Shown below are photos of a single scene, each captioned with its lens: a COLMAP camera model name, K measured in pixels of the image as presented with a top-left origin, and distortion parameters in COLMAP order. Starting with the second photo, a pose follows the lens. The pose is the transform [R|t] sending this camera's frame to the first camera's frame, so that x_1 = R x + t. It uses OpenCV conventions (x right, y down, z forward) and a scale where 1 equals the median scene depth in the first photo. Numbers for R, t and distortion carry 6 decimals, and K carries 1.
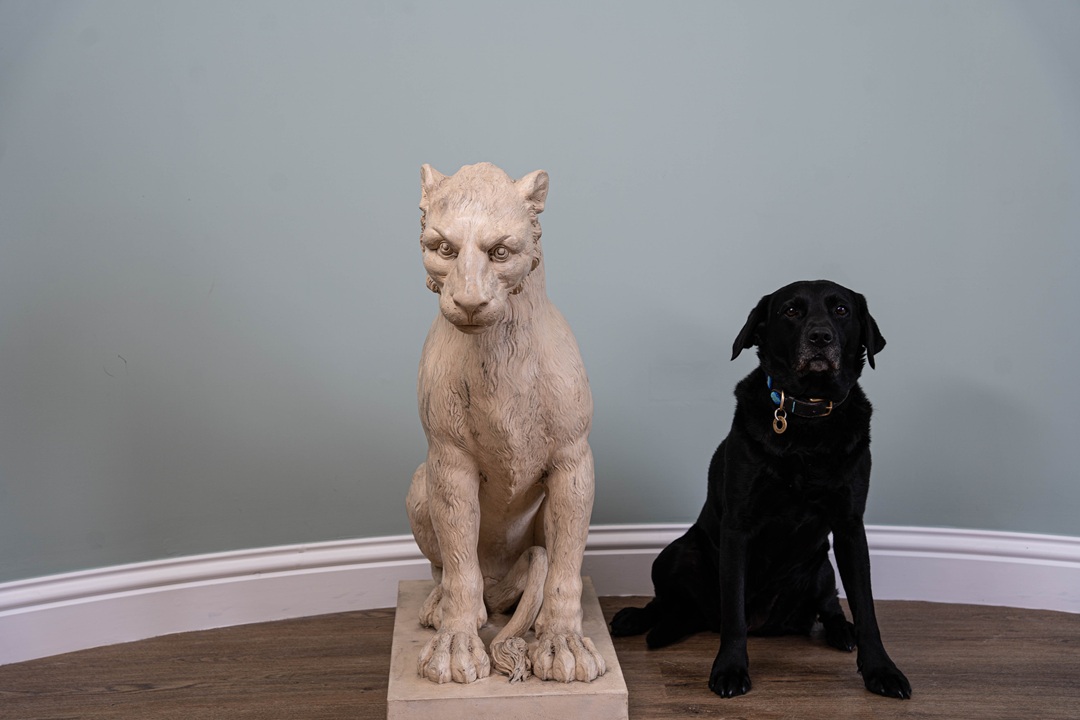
lens RADIAL K [[1699.9, 0, 544.1], [0, 1699.9, 358.4], [0, 0, 1]] dist [0.225960, 0.000000]
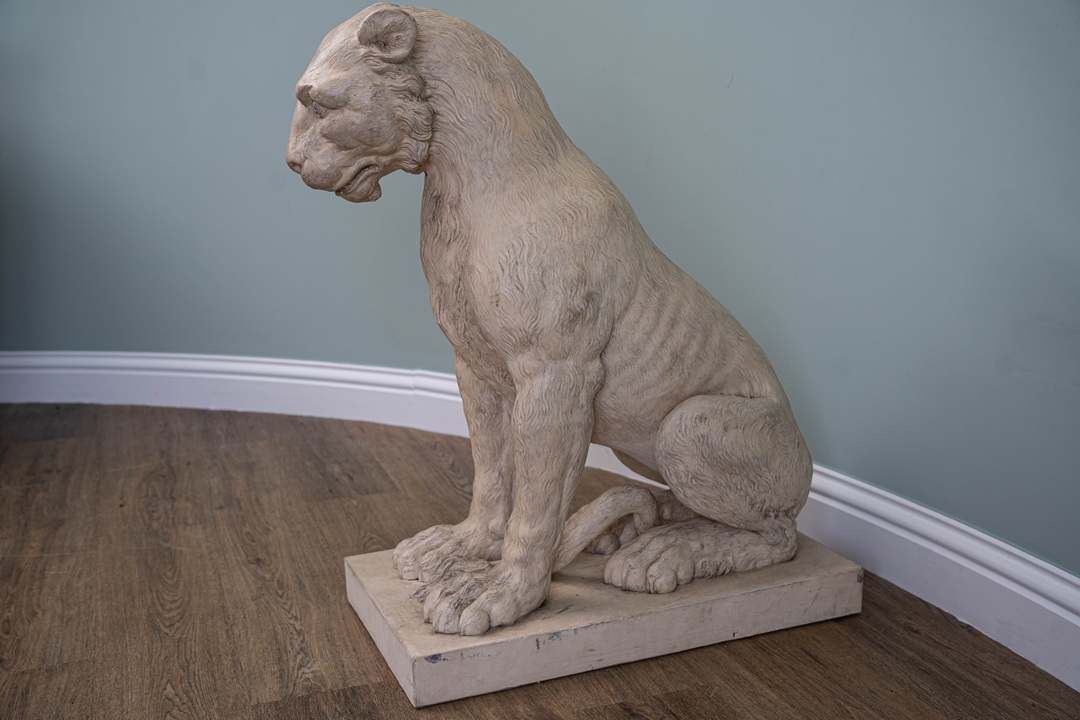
lens RADIAL K [[1138.8, 0, 518.7], [0, 1138.8, 356.9], [0, 0, 1]] dist [-0.027068, 0.000000]
pose [[0.317247, 0.209528, -0.924907, 0.528038], [-0.108215, 0.976915, 0.184191, -0.051389], [0.942148, 0.041654, 0.332598, 0.843945]]
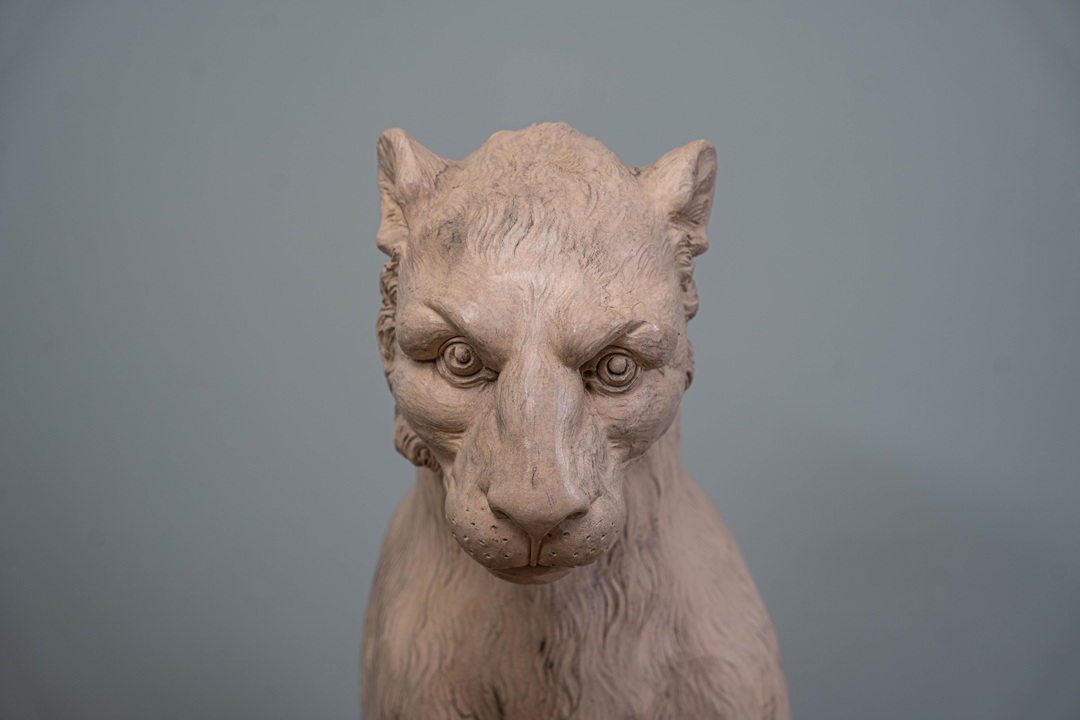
lens RADIAL K [[2054.5, 0, 540.6], [0, 2054.5, 360.6], [0, 0, 1]] dist [0.364210, 0.000000]
pose [[0.997514, -0.019348, 0.067763, -0.065933], [0.020383, 0.999685, -0.014621, -0.053551], [-0.067459, 0.015966, 0.997594, 0.523762]]
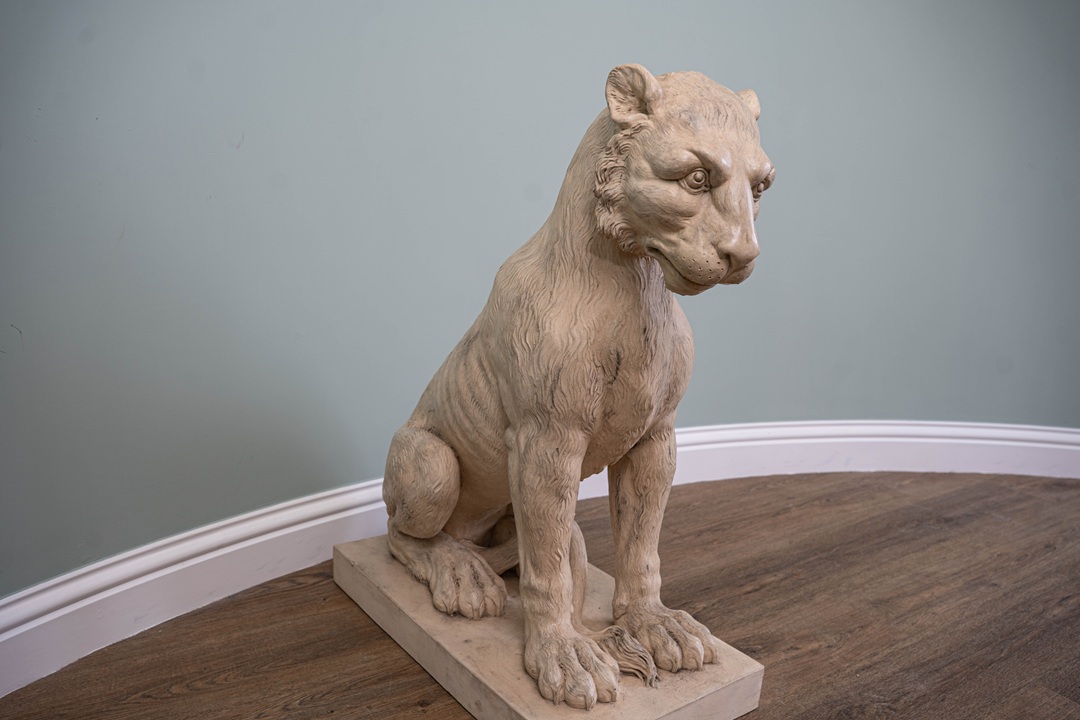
lens RADIAL K [[866.6, 0, 541.6], [0, 866.6, 352.9], [0, 0, 1]] dist [-0.158925, 0.015445]
pose [[0.836028, -0.061551, 0.545224, -0.293820], [0.009950, 0.995225, 0.097096, -0.025431], [-0.548597, -0.075750, 0.832649, 0.679155]]
